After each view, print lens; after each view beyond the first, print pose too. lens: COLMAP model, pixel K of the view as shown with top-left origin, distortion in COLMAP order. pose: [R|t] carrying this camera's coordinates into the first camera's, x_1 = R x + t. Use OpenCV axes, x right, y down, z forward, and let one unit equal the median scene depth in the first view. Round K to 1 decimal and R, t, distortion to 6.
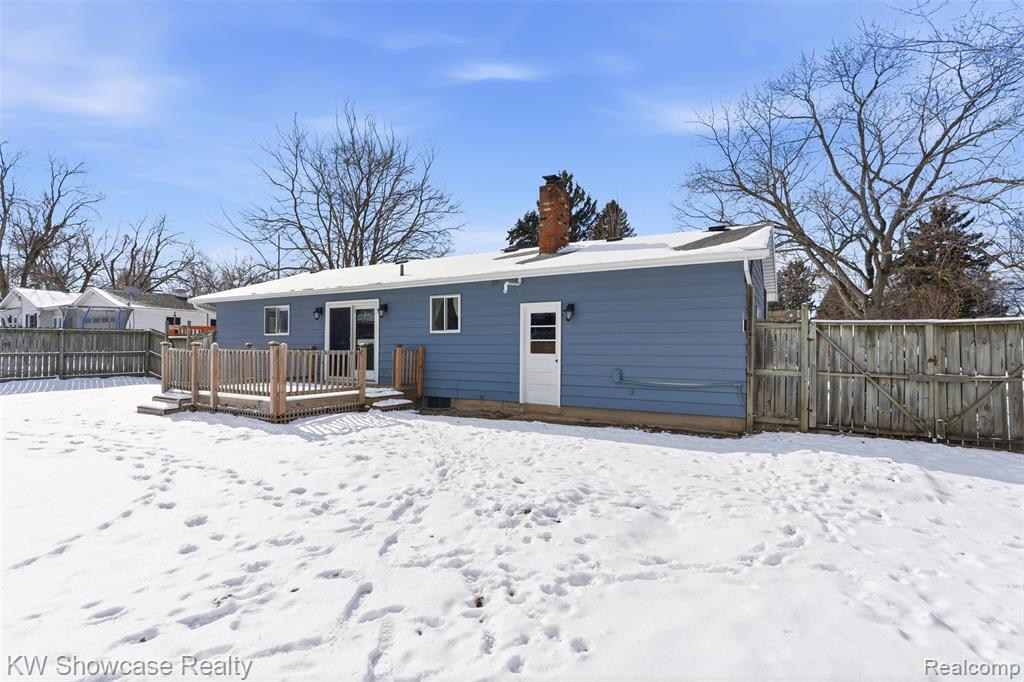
lens RADIAL K [[488.7, 0, 508.2], [0, 488.7, 341.8], [0, 0, 1]] dist [0.000480, 0.000385]
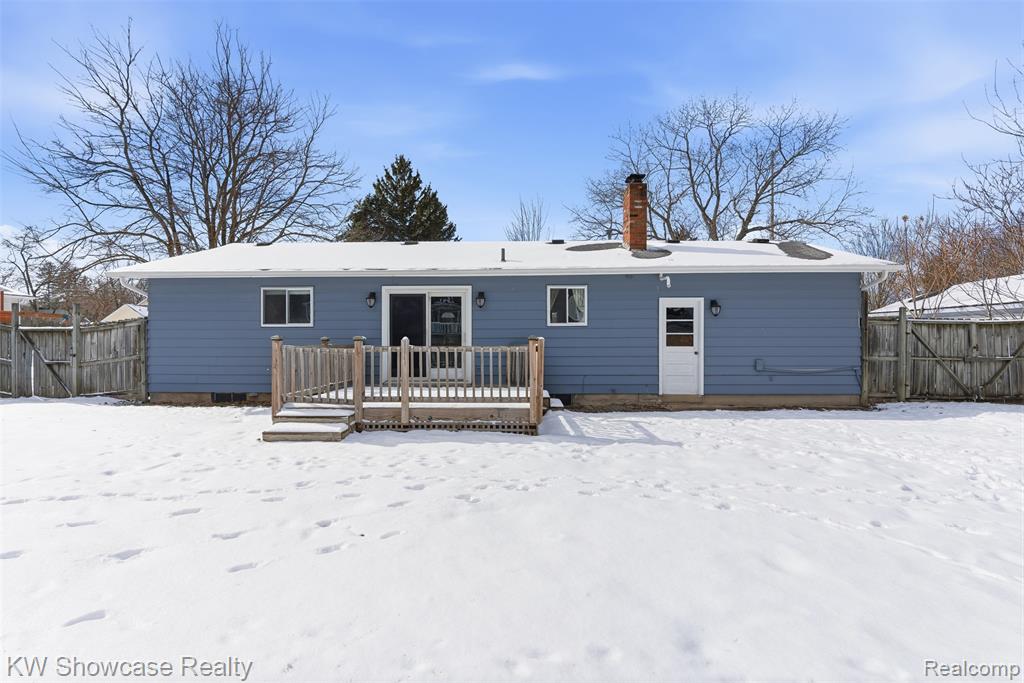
lens RADIAL K [[488.7, 0, 511.5], [0, 488.7, 343.3], [0, 0, 1]] dist [0.000480, 0.000385]
pose [[0.880629, -0.008503, 0.473730, -0.738198], [0.000643, 0.999859, 0.016750, -0.000199], [-0.473806, -0.014446, 0.880511, 0.241592]]
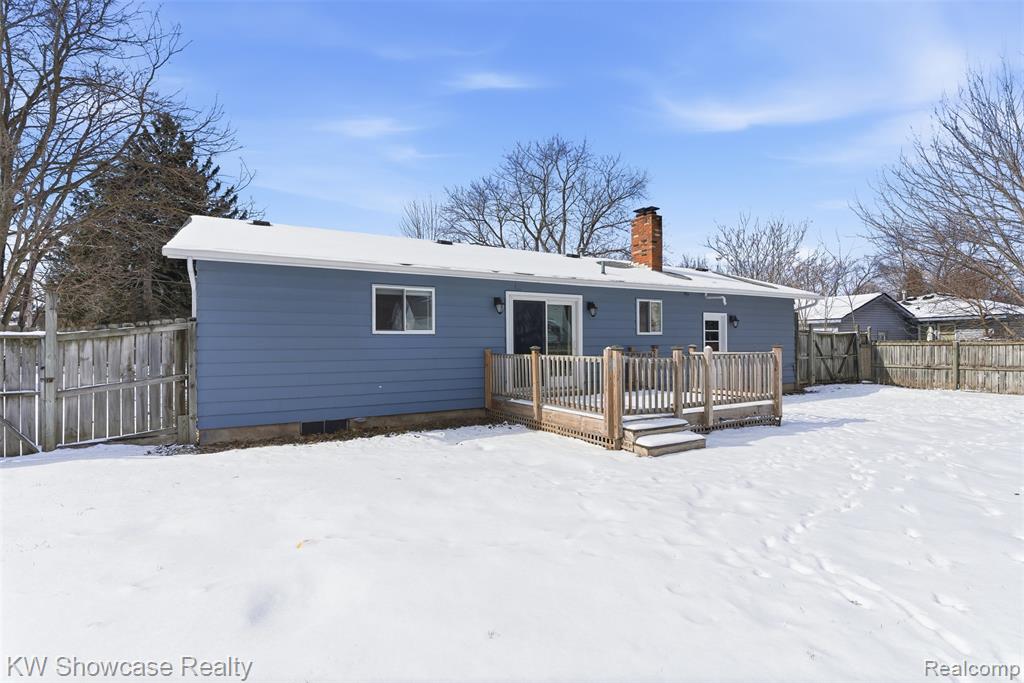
lens RADIAL K [[488.7, 0, 515.9], [0, 488.7, 346.3], [0, 0, 1]] dist [0.000480, 0.000385]
pose [[0.493338, -0.011918, 0.869756, -1.327224], [0.002378, 0.999921, 0.012352, -0.007045], [-0.869834, -0.004025, 0.493328, 0.798163]]
